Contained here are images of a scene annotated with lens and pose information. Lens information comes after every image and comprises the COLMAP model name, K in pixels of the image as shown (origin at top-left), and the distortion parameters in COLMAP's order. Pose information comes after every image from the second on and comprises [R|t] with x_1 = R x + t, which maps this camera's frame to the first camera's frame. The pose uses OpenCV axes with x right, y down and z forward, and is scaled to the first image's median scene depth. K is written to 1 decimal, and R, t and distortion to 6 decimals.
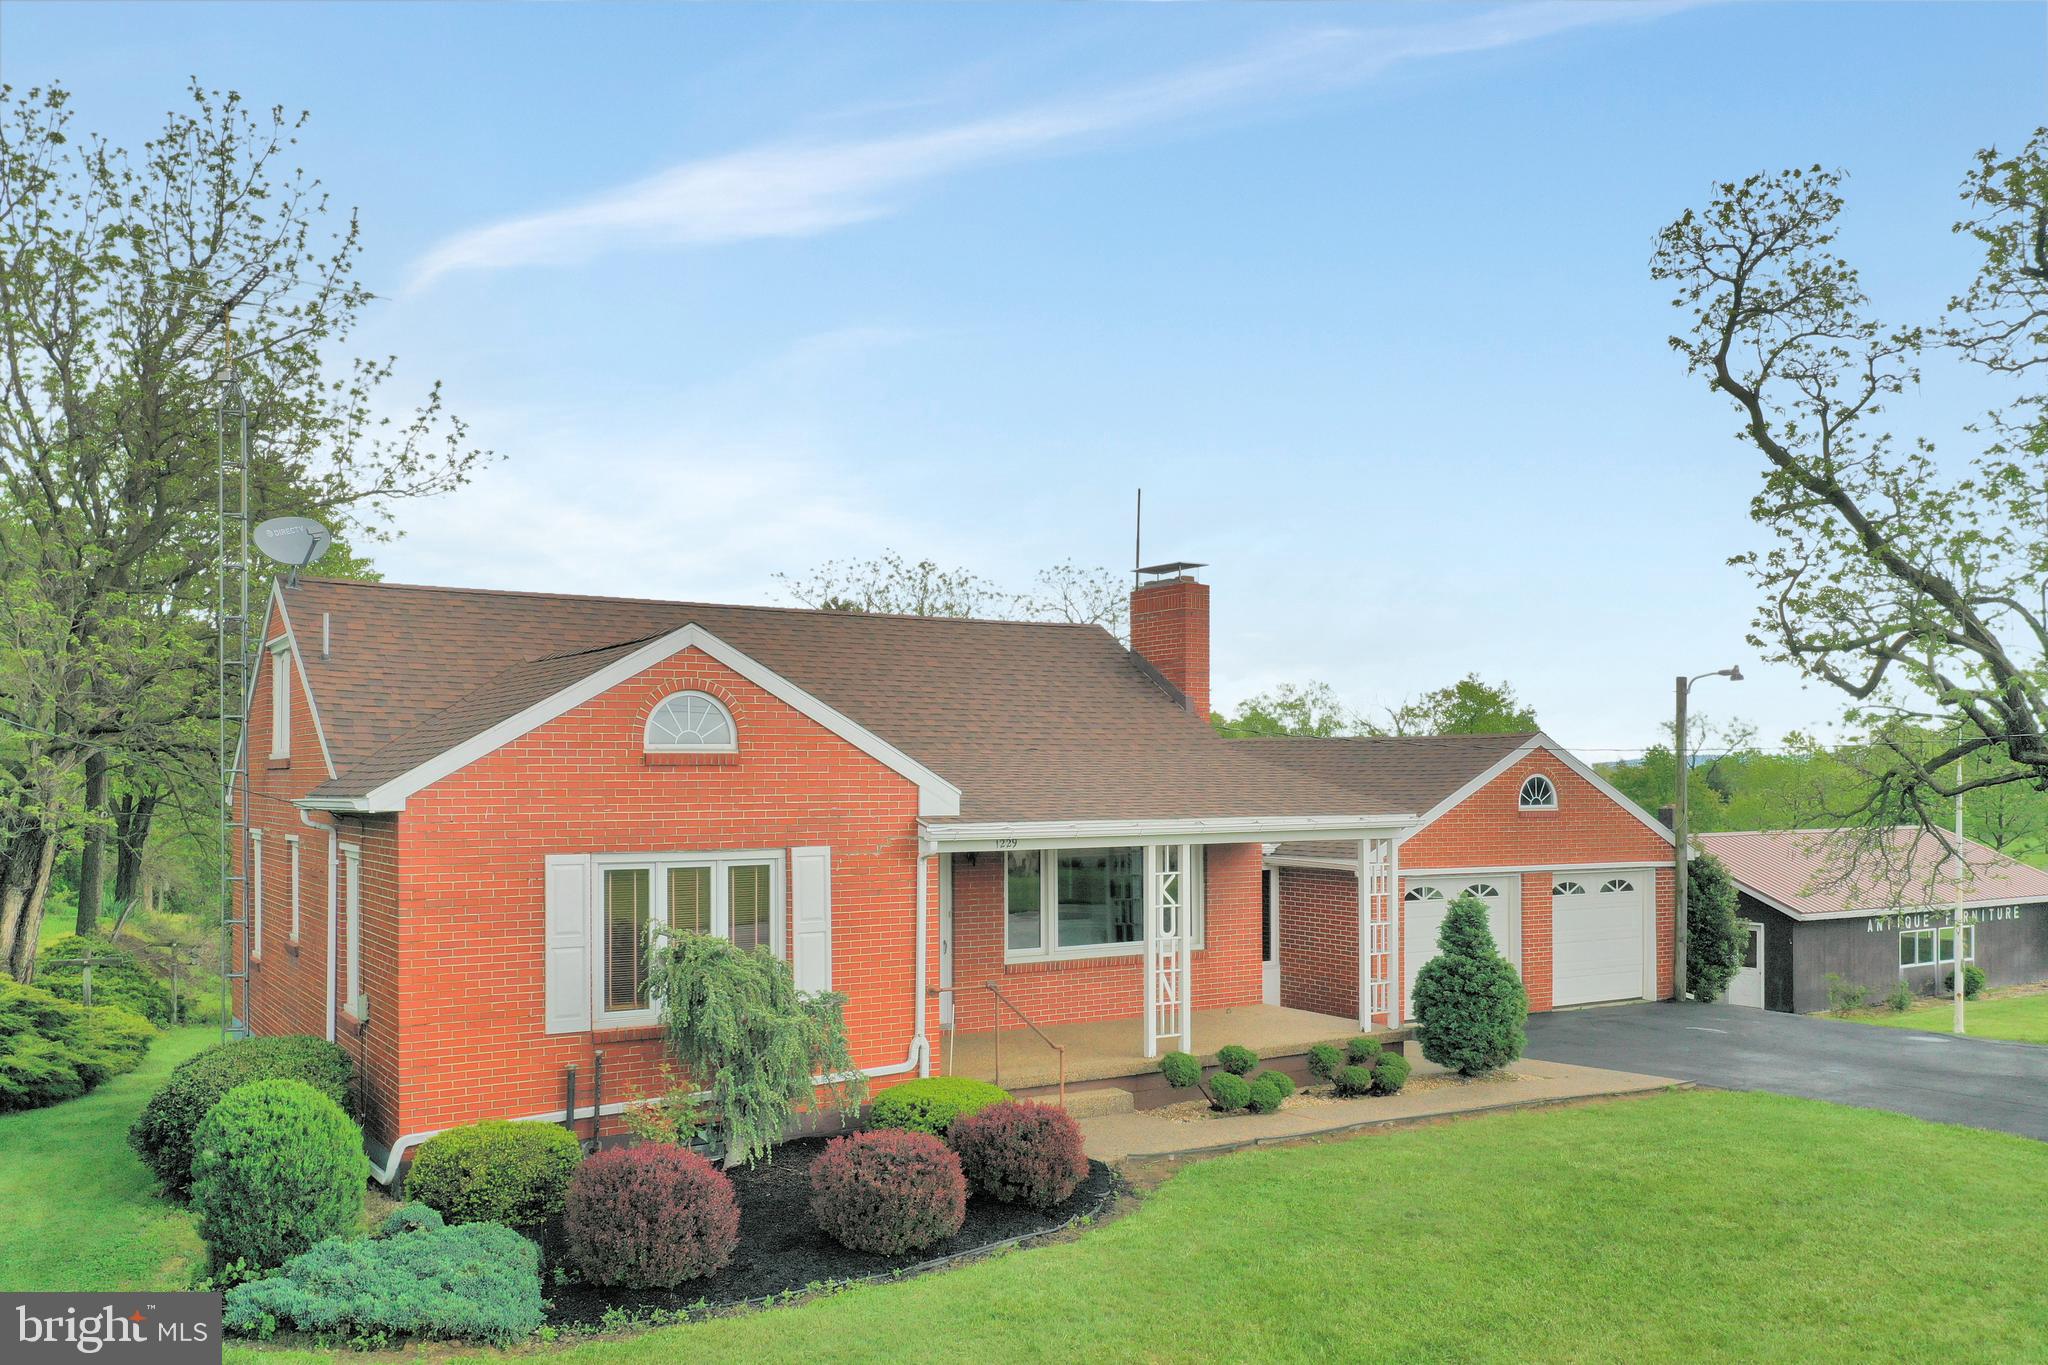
lens RADIAL K [[1694.1, 0, 1026.3], [0, 1694.1, 780.4], [0, 0, 1]] dist [-0.006725, -0.002572]
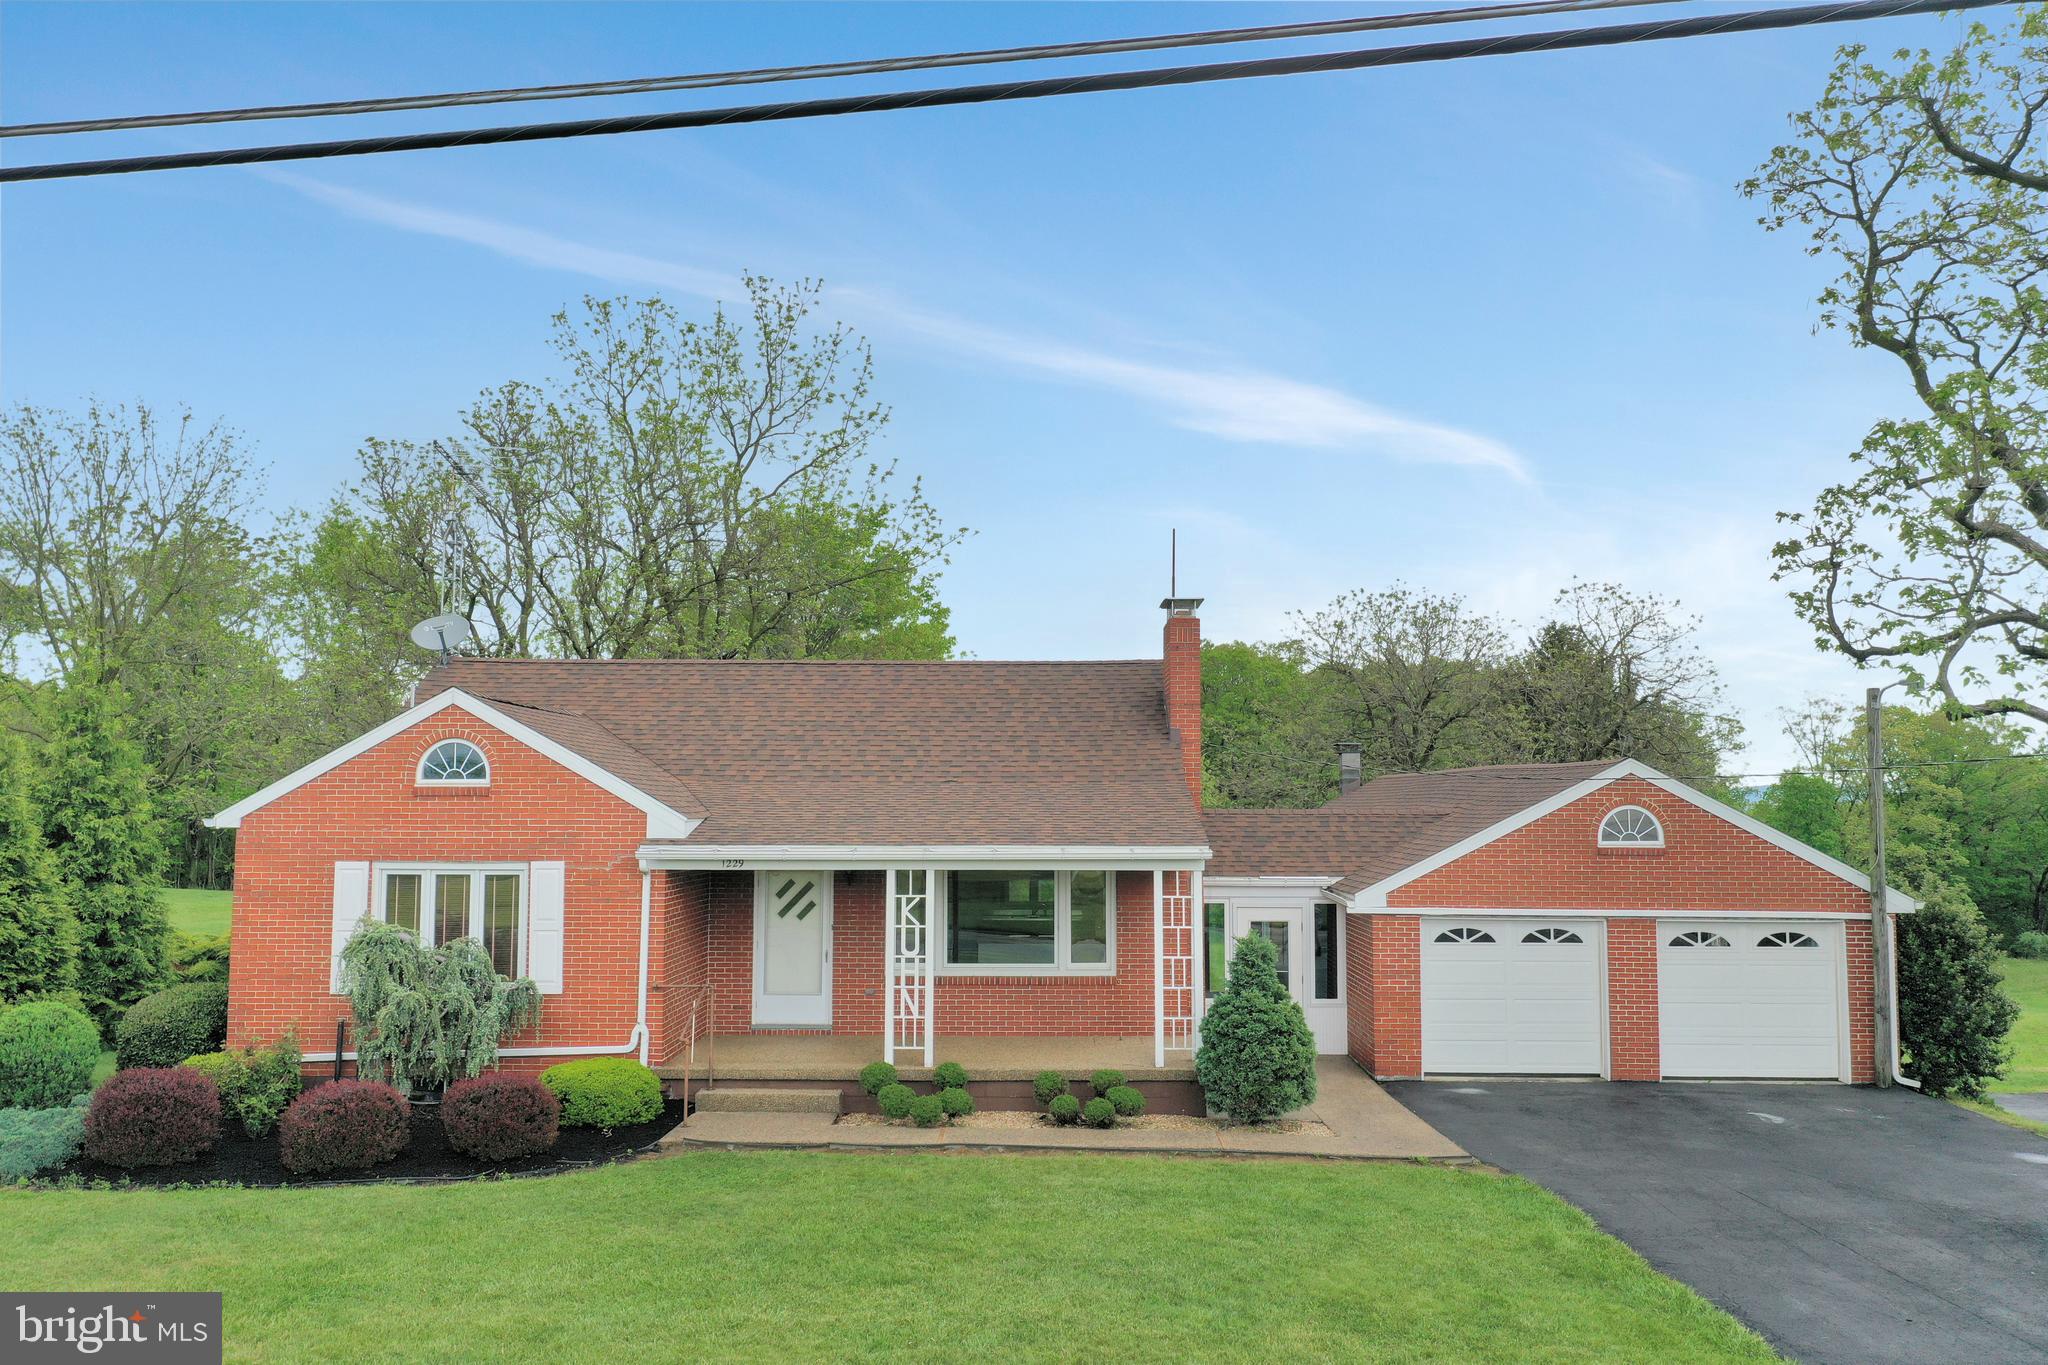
lens RADIAL K [[1619.7, 0, 1037.4], [0, 1619.7, 680.6], [0, 0, 1]] dist [-0.007339, 0.005254]
pose [[0.835014, -0.035135, -0.549105, 0.725633], [-0.006361, 0.997276, -0.073486, -0.007229], [0.550191, 0.064854, 0.832516, 0.172390]]
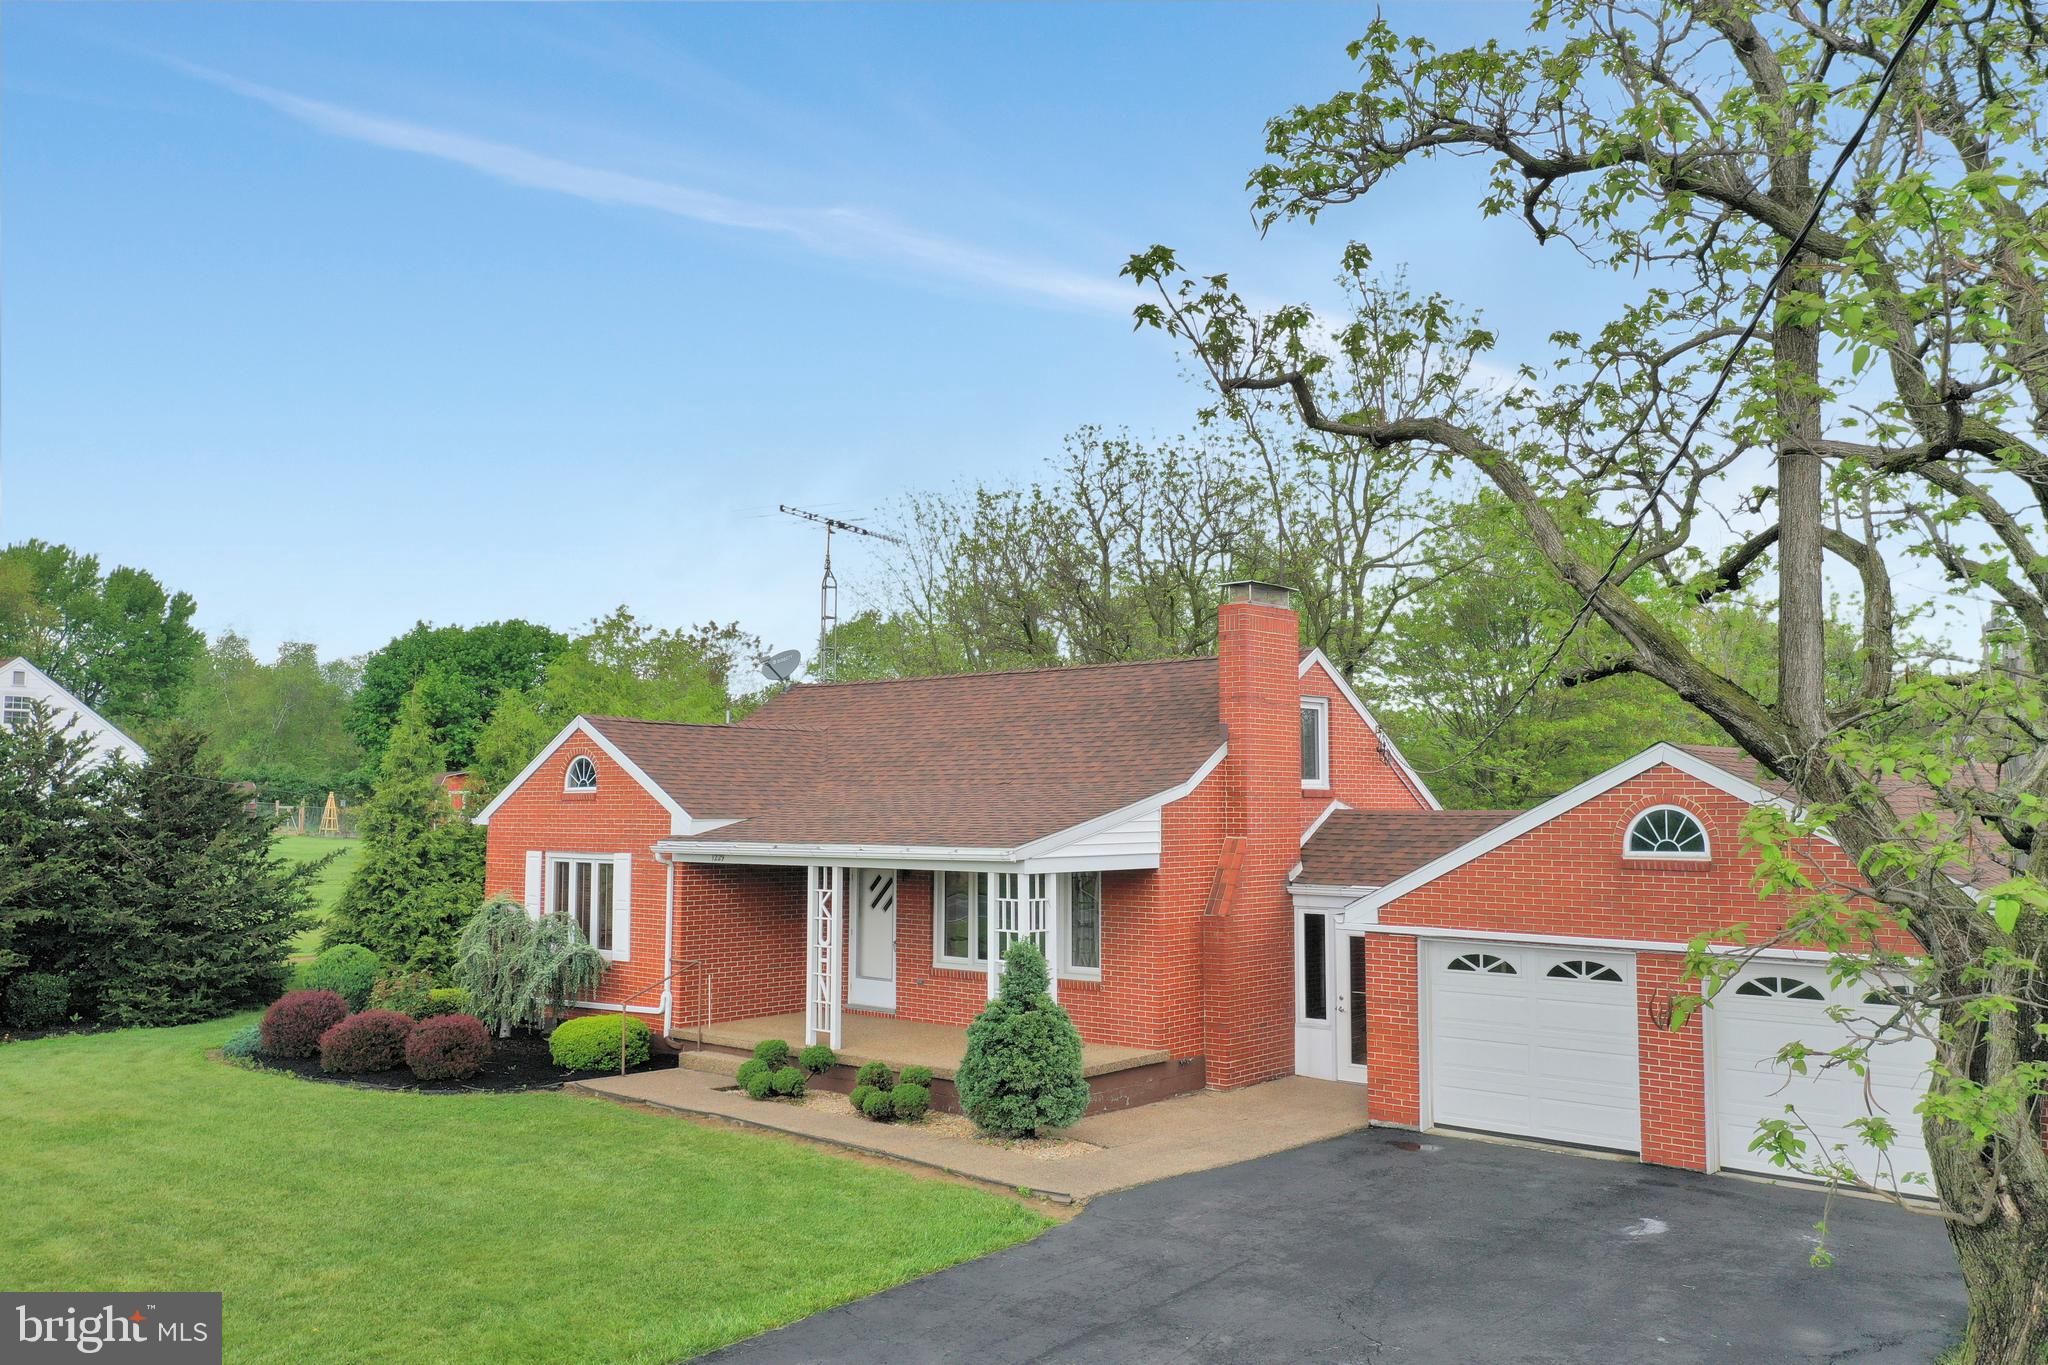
lens RADIAL K [[1619.7, 0, 1037.4], [0, 1619.7, 680.6], [0, 0, 1]] dist [-0.007339, 0.005254]
pose [[0.282813, -0.069281, -0.956670, 1.210021], [-0.000413, 0.997379, -0.072351, -0.009419], [0.959175, 0.020857, 0.282043, 0.822064]]
